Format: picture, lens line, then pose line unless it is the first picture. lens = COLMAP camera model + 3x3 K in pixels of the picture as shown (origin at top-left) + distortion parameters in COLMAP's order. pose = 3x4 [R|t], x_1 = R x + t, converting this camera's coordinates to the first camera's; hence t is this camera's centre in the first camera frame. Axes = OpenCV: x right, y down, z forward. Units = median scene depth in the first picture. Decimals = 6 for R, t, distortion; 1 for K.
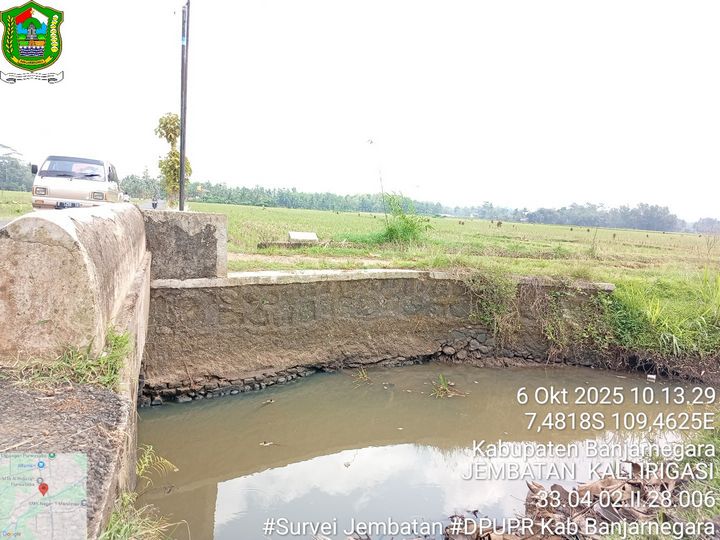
lens RADIAL K [[550.9, 0, 357.8], [0, 550.9, 271.8], [0, 0, 1]] dist [0.101461, -0.213719]
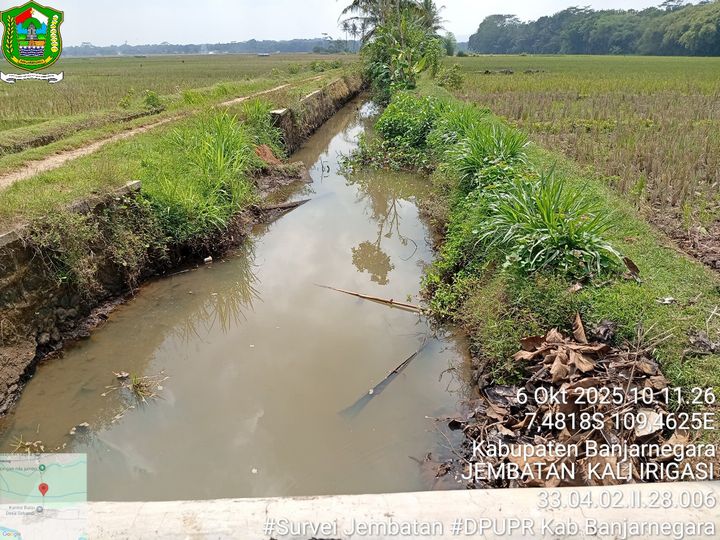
lens RADIAL K [[548.8, 0, 359.3], [0, 548.8, 268.2], [0, 0, 1]] dist [-0.010417, 0.000779]
pose [[0.286620, -0.411916, 0.864971, -0.309682], [0.128961, 0.911222, 0.391209, -0.173550], [-0.949325, -0.000581, 0.314295, 0.430392]]
